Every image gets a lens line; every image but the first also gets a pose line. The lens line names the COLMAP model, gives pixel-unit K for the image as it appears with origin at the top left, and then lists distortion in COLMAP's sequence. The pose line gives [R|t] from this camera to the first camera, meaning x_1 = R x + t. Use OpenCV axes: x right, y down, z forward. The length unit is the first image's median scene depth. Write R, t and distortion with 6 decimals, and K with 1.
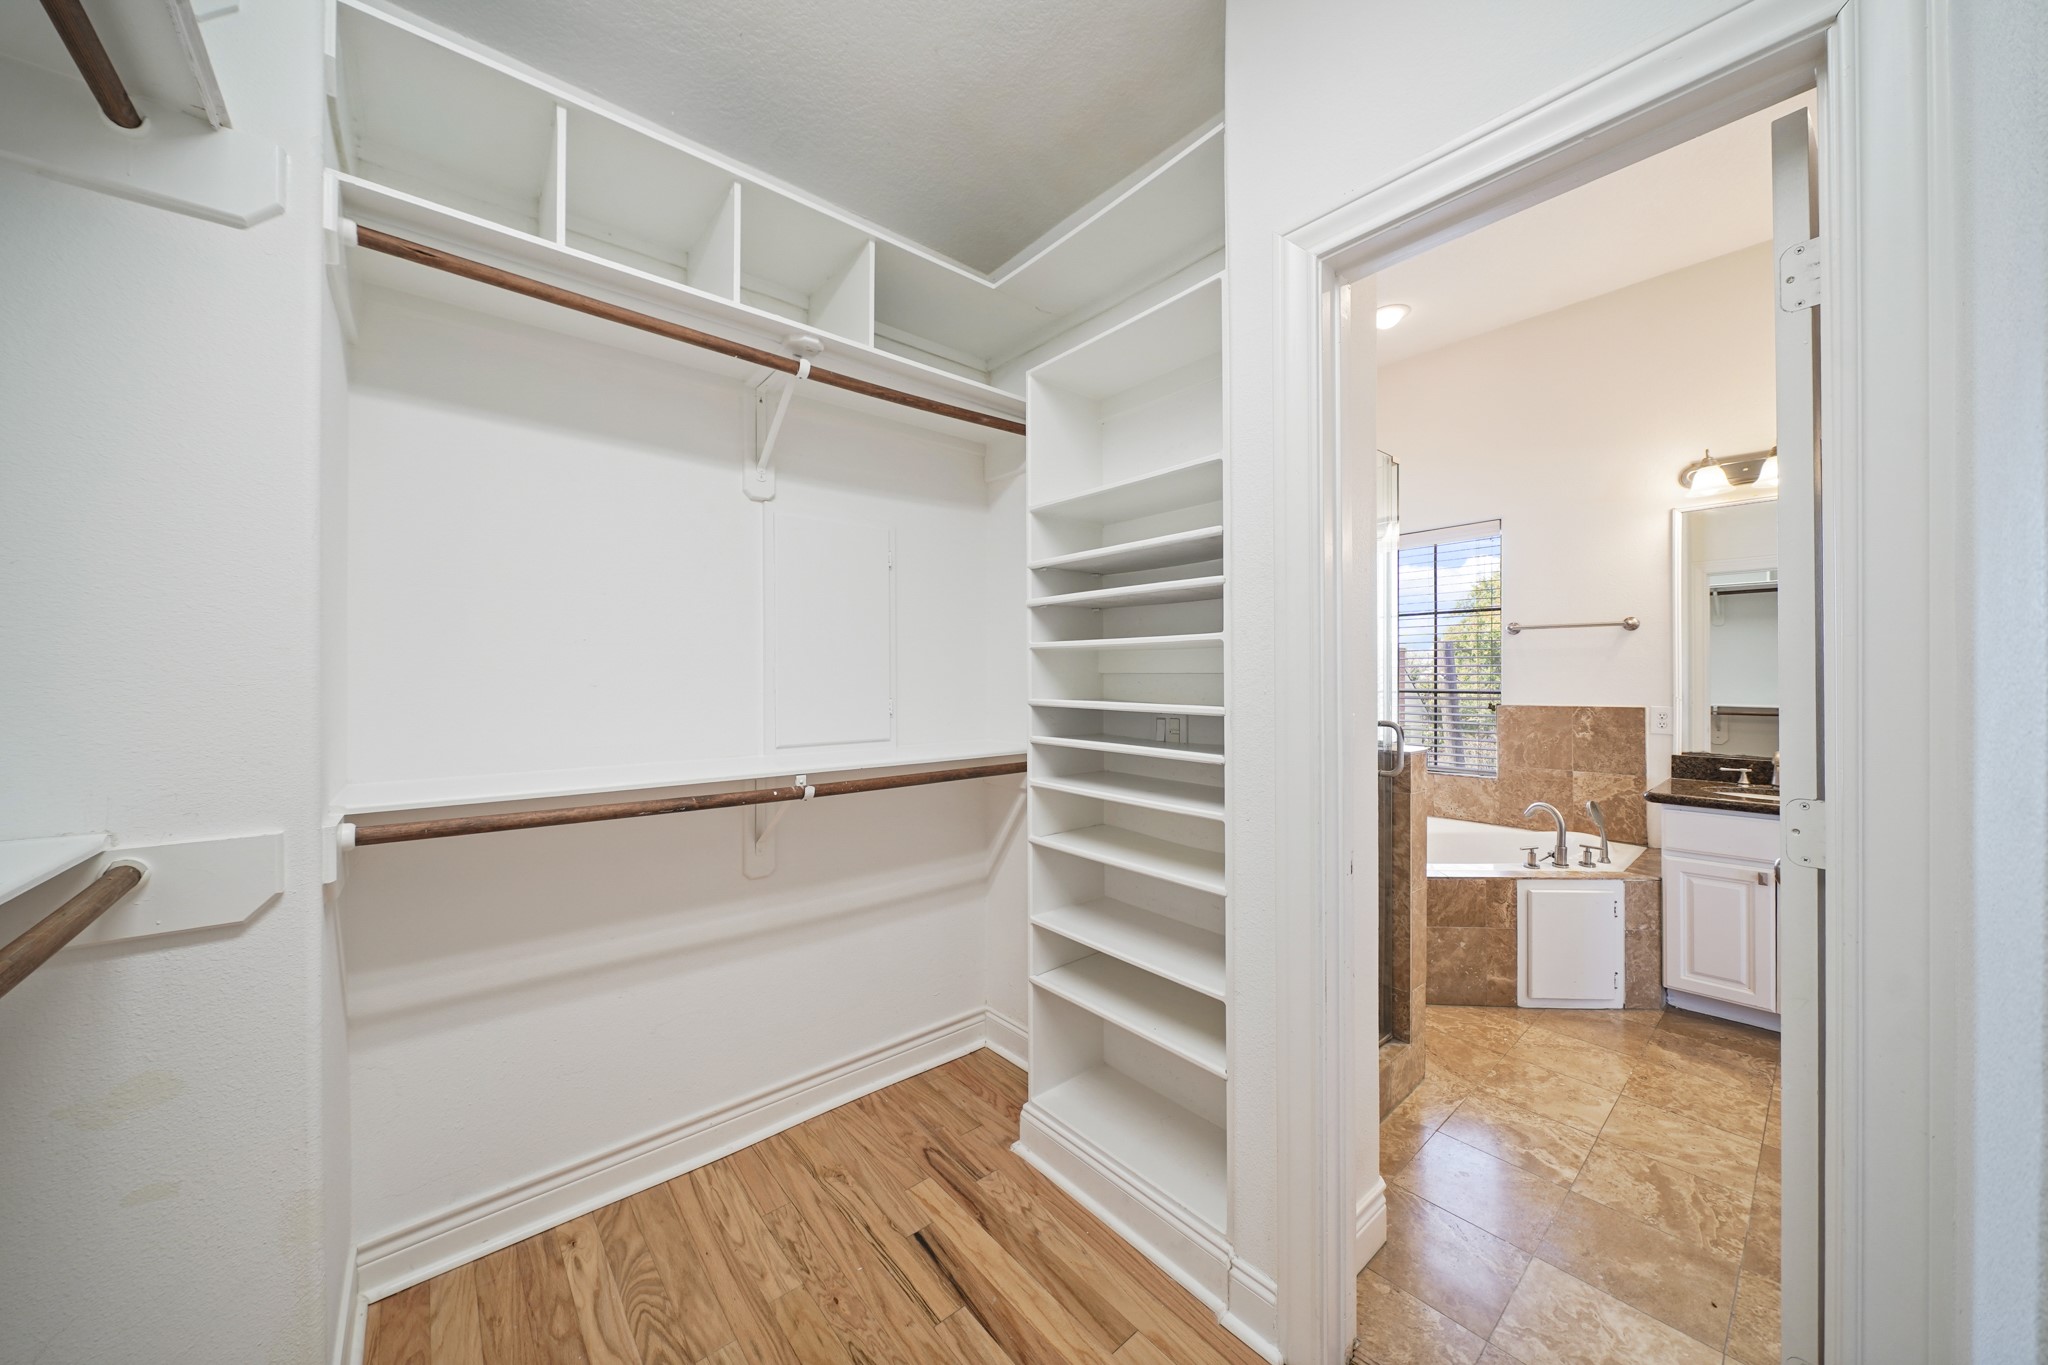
lens RADIAL K [[706.4, 0, 1030.8], [0, 706.4, 676.8], [0, 0, 1]] dist [-0.002987, -0.000896]
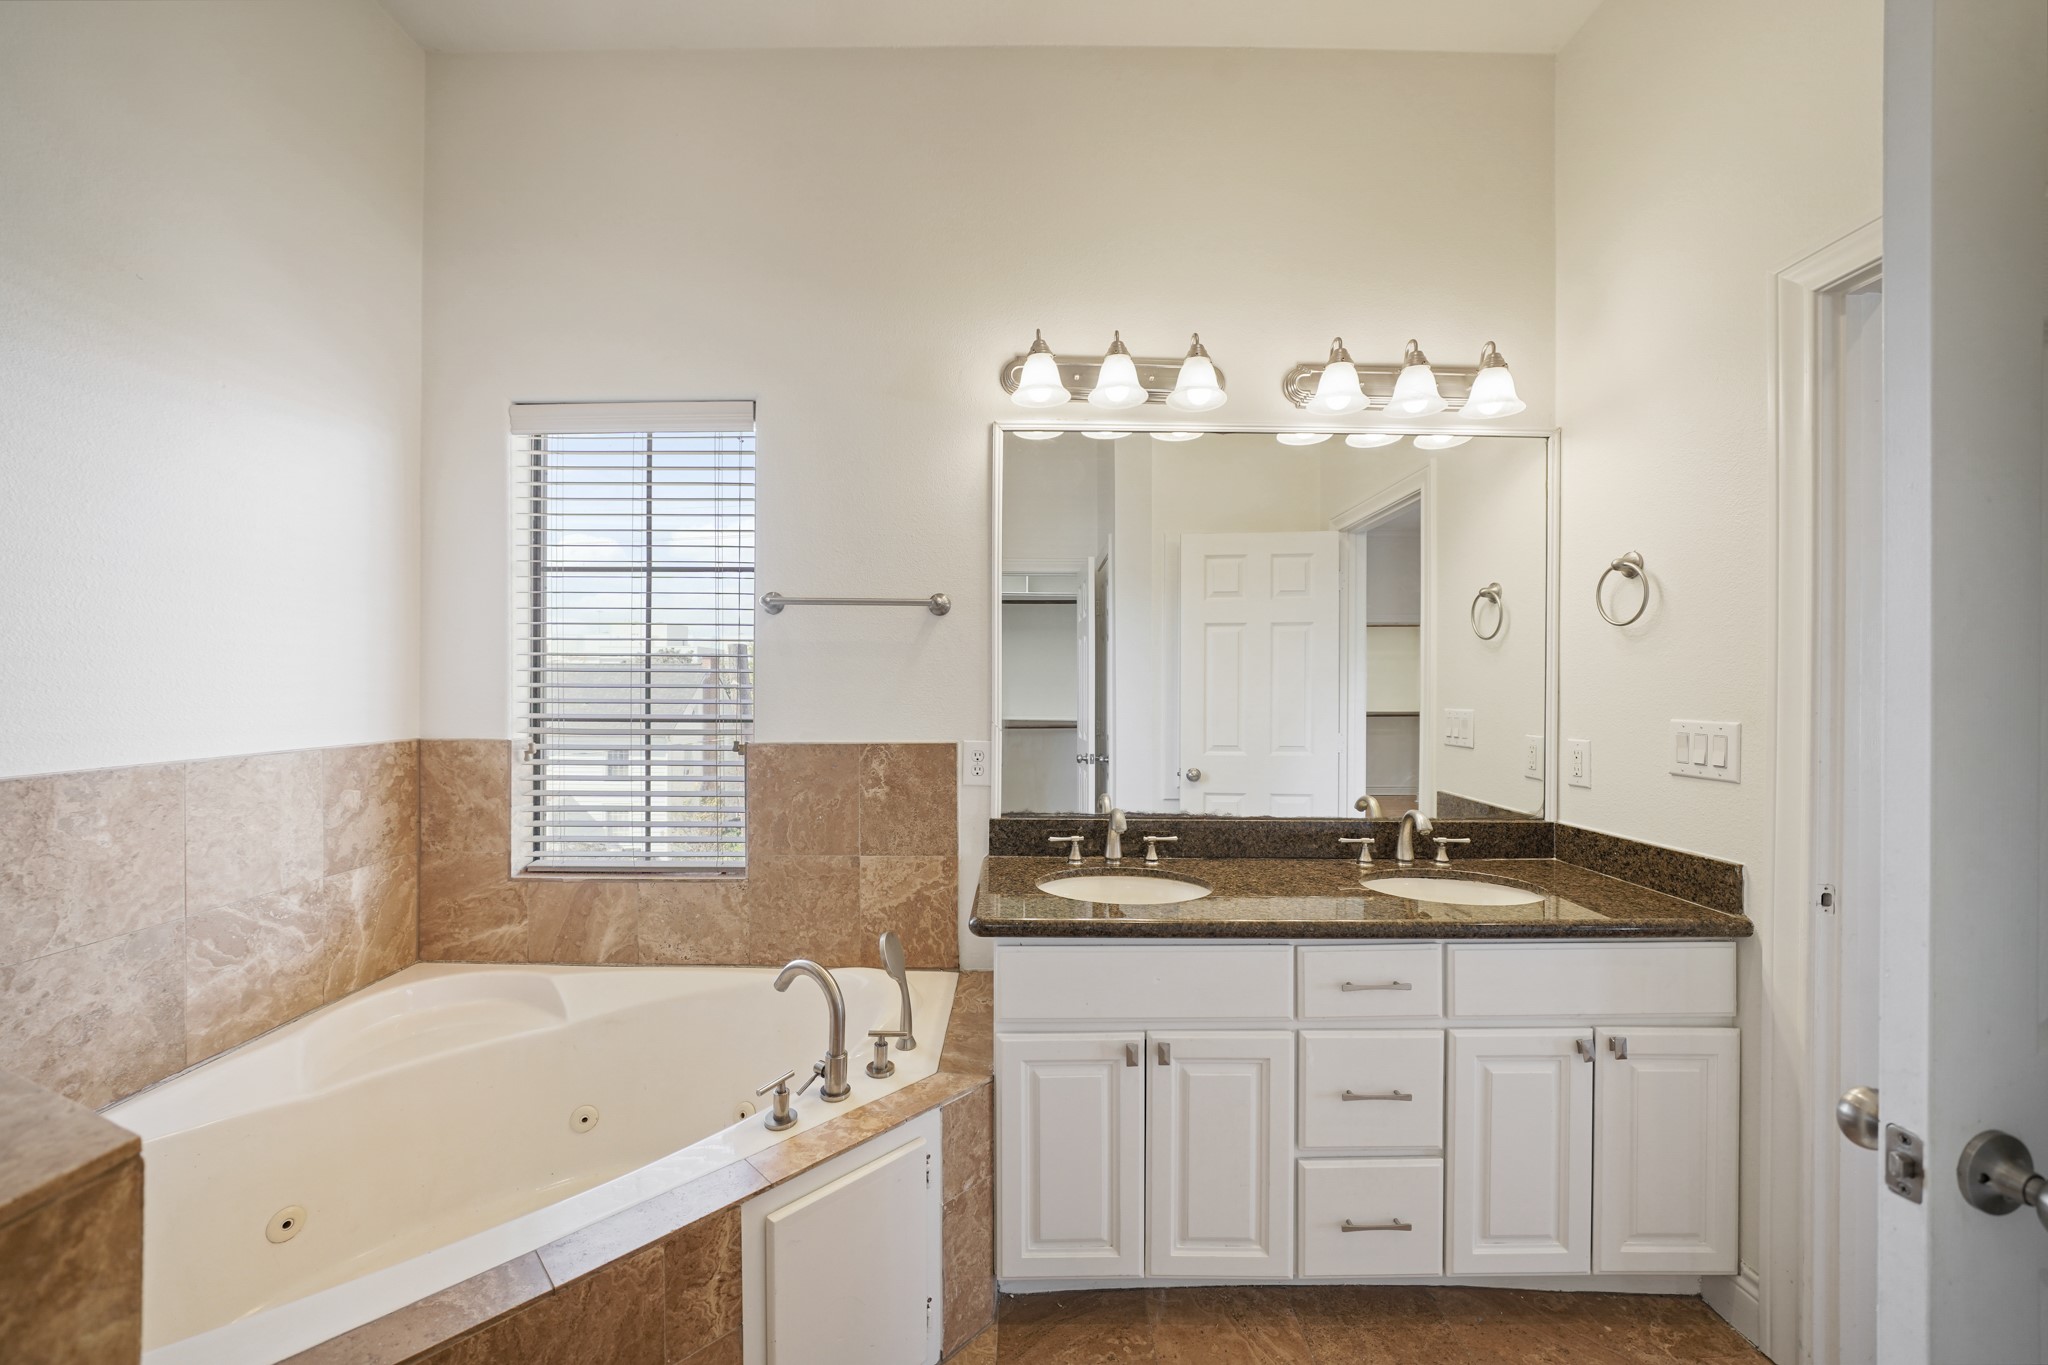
lens RADIAL K [[775.6, 0, 1026.5], [0, 775.6, 691.6], [0, 0, 1]] dist [-0.010373, 0.000569]
pose [[0.652552, 0.000785, 0.757743, 0.390475], [-0.006068, 0.999973, 0.004190, -0.004068], [-0.757719, -0.007332, 0.652539, 0.500716]]
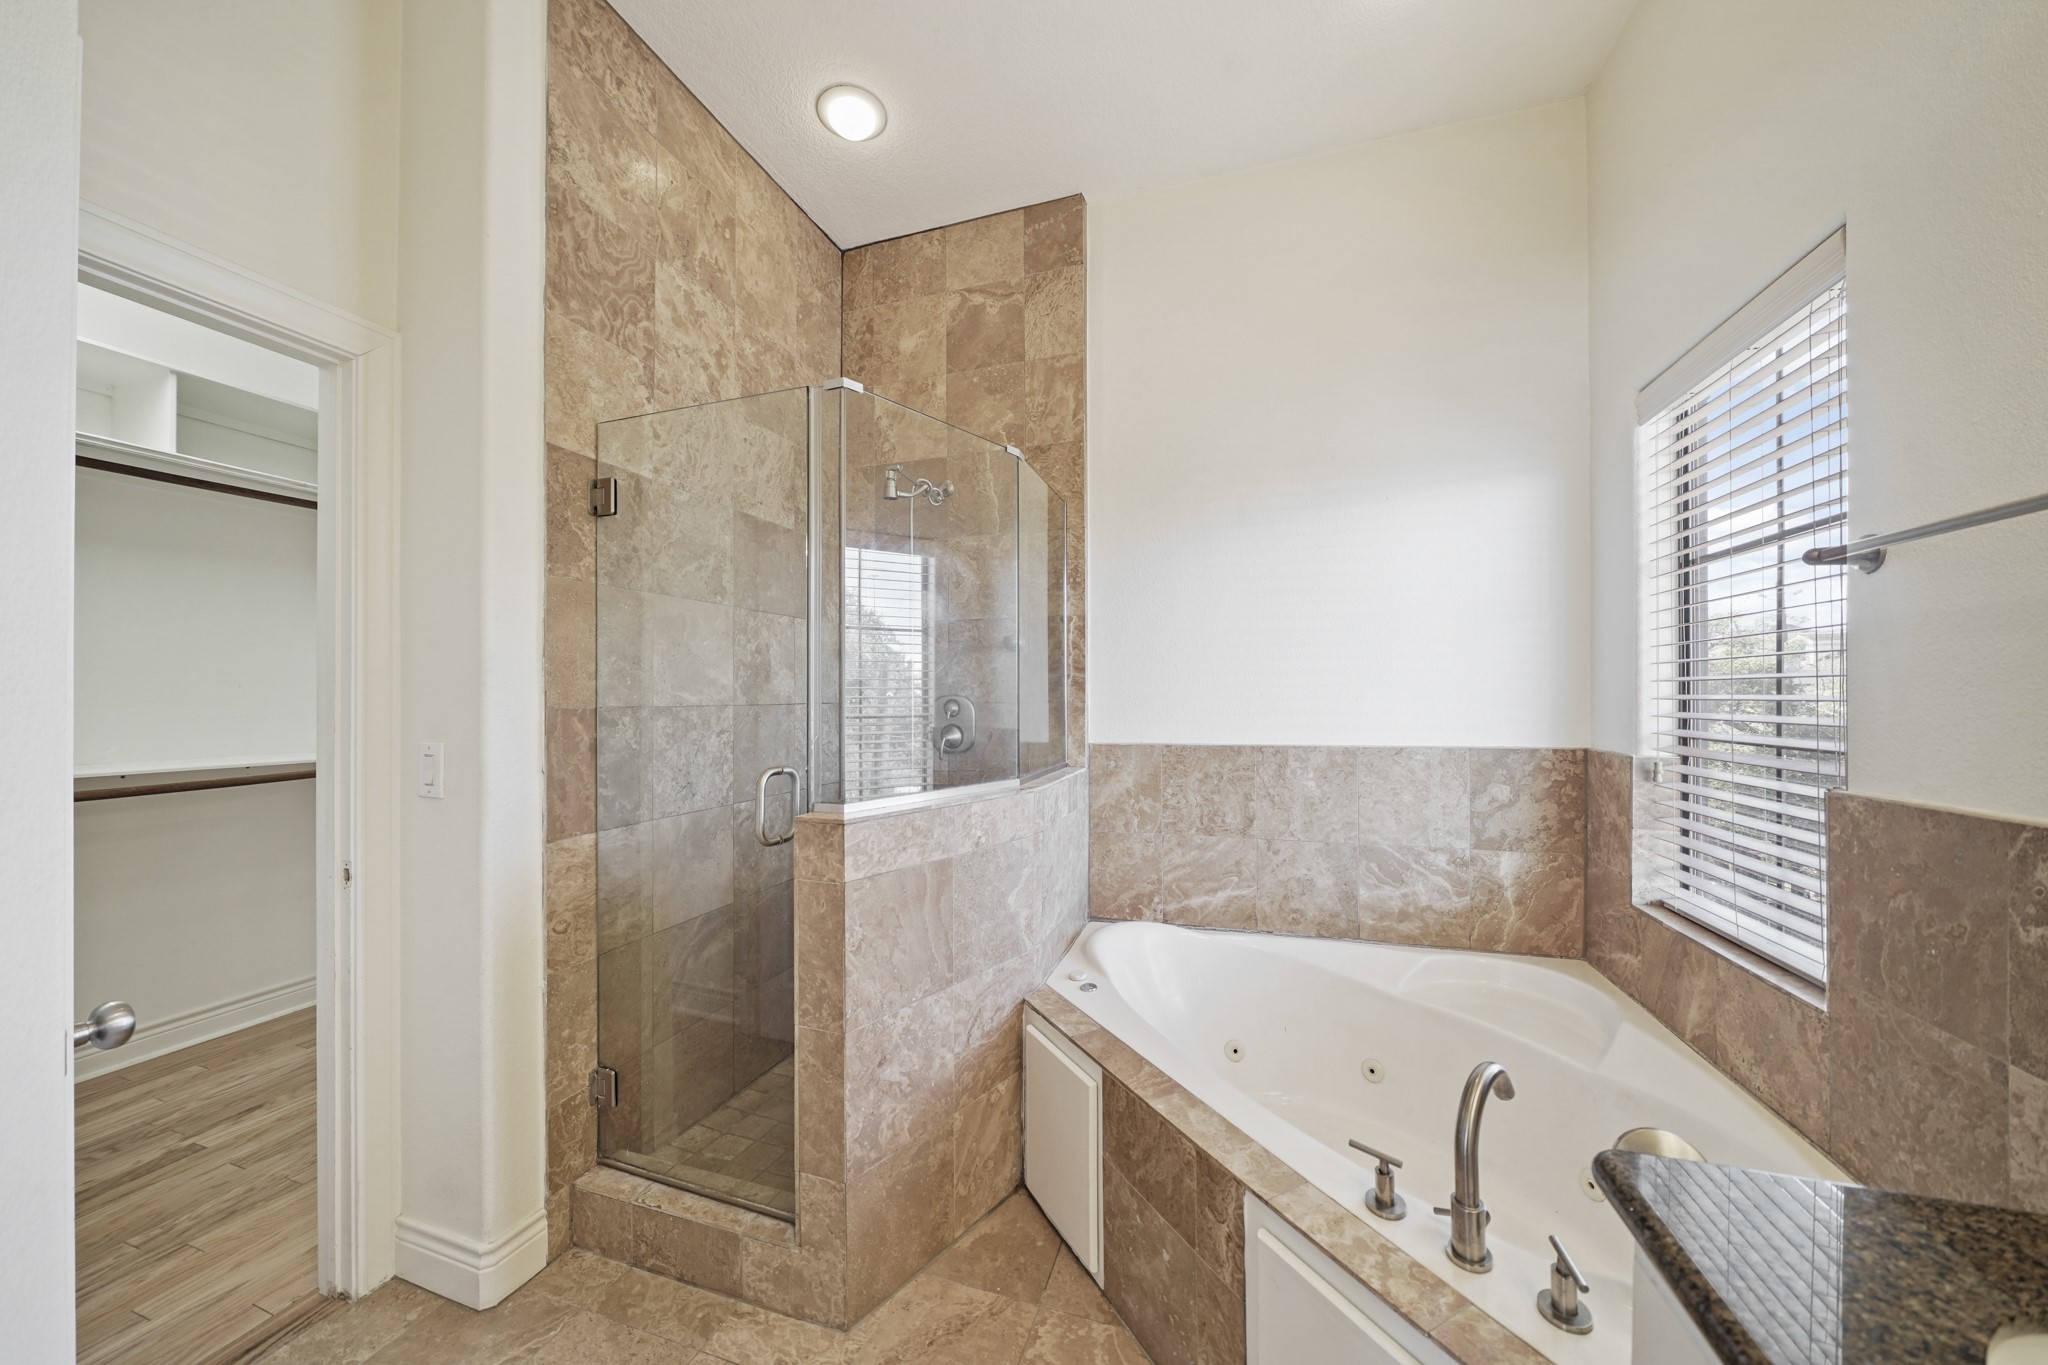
lens RADIAL K [[706.4, 0, 1028.6], [0, 706.4, 691.9], [0, 0, 1]] dist [-0.002987, -0.000896]
pose [[0.521425, -0.003878, -0.853288, 0.827045], [0.001380, 0.999992, -0.003702, -0.007105], [0.853296, 0.000753, 0.521426, 0.561852]]
